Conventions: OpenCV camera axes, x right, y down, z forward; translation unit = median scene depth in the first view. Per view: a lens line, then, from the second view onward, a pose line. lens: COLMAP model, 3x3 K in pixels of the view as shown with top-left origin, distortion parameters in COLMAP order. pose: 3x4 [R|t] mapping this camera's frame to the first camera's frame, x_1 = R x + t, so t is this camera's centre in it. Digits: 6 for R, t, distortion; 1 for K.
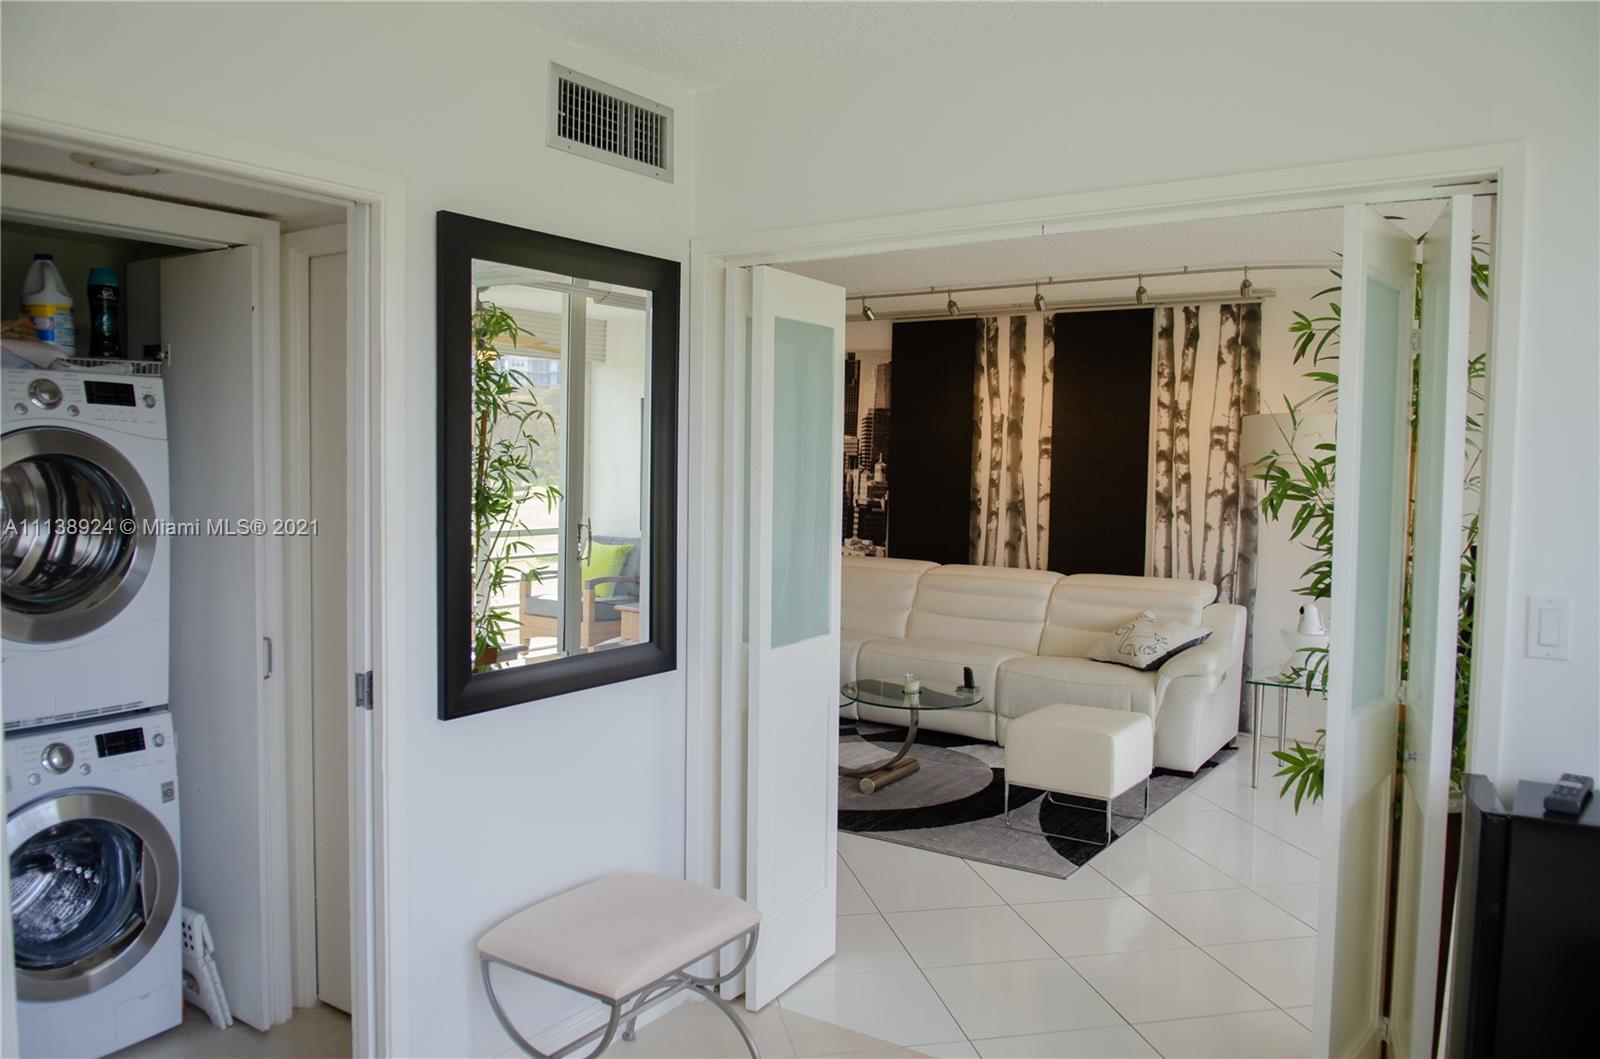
lens RADIAL K [[1188.8, 0, 803.3], [0, 1188.8, 530.3], [0, 0, 1]] dist [-0.020350, -0.043065]
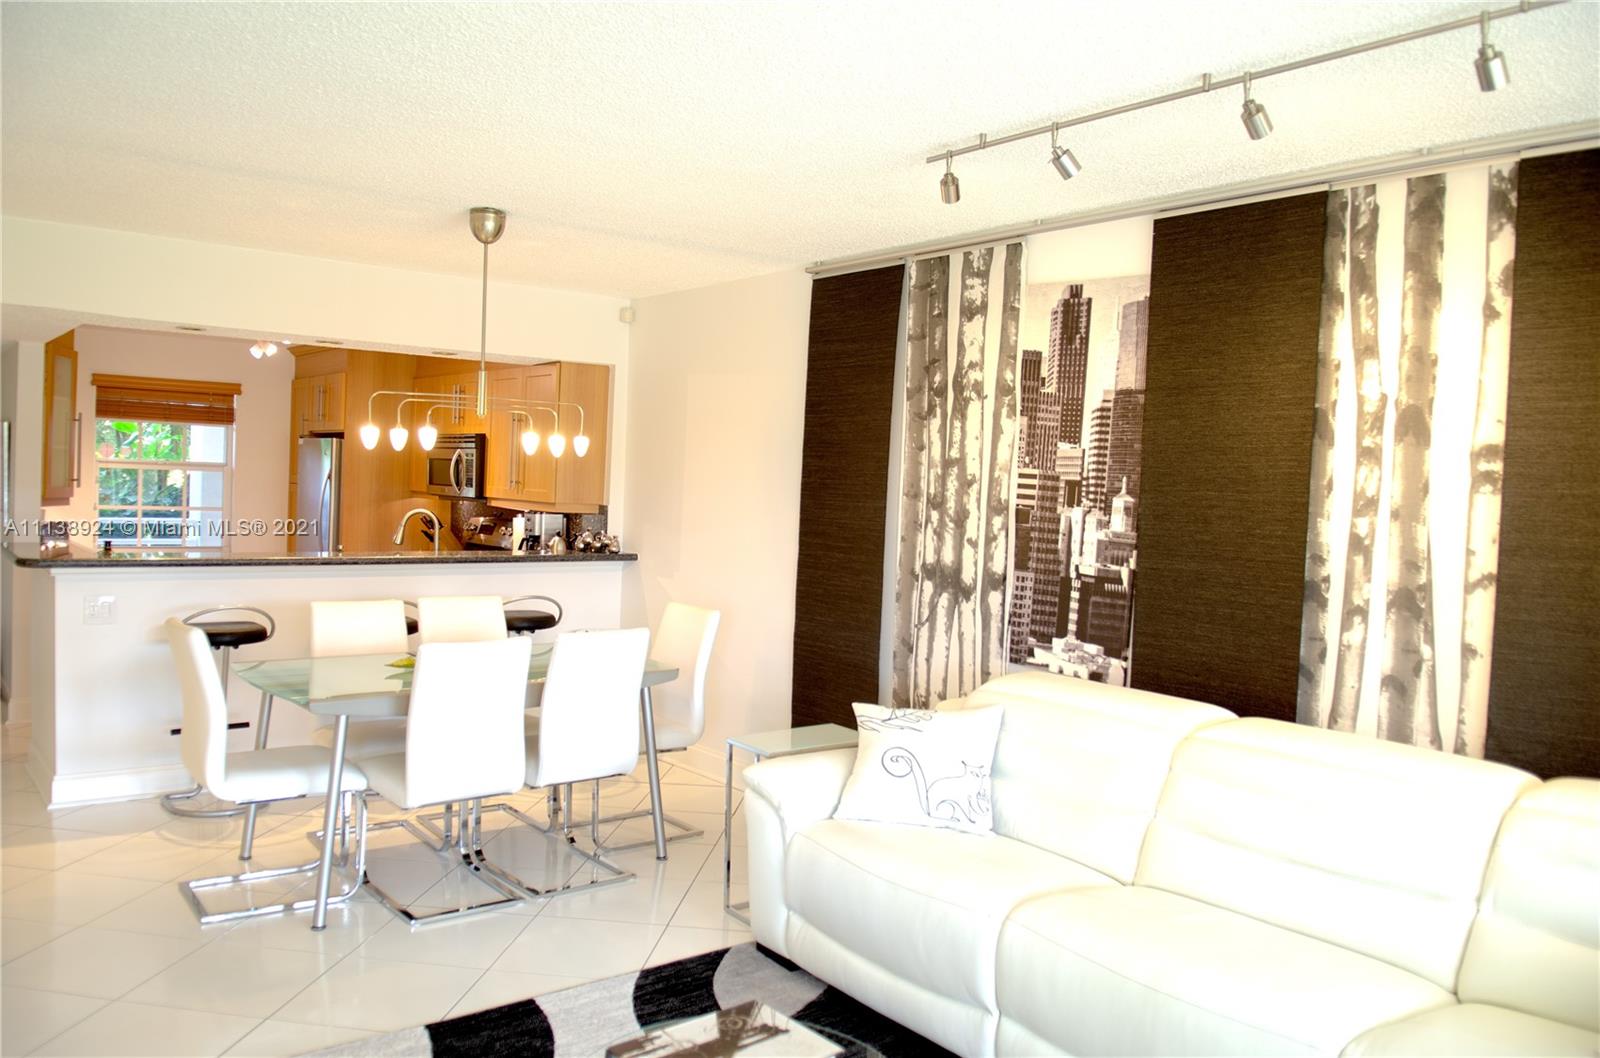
lens RADIAL K [[1188.8, 0, 803.3], [0, 1188.8, 529.8], [0, 0, 1]] dist [-0.020350, -0.043065]
pose [[0.955268, 0.033487, -0.293841, 0.089599], [-0.042590, 0.998789, -0.024635, -0.025298], [0.292660, 0.036047, 0.955537, 0.505175]]
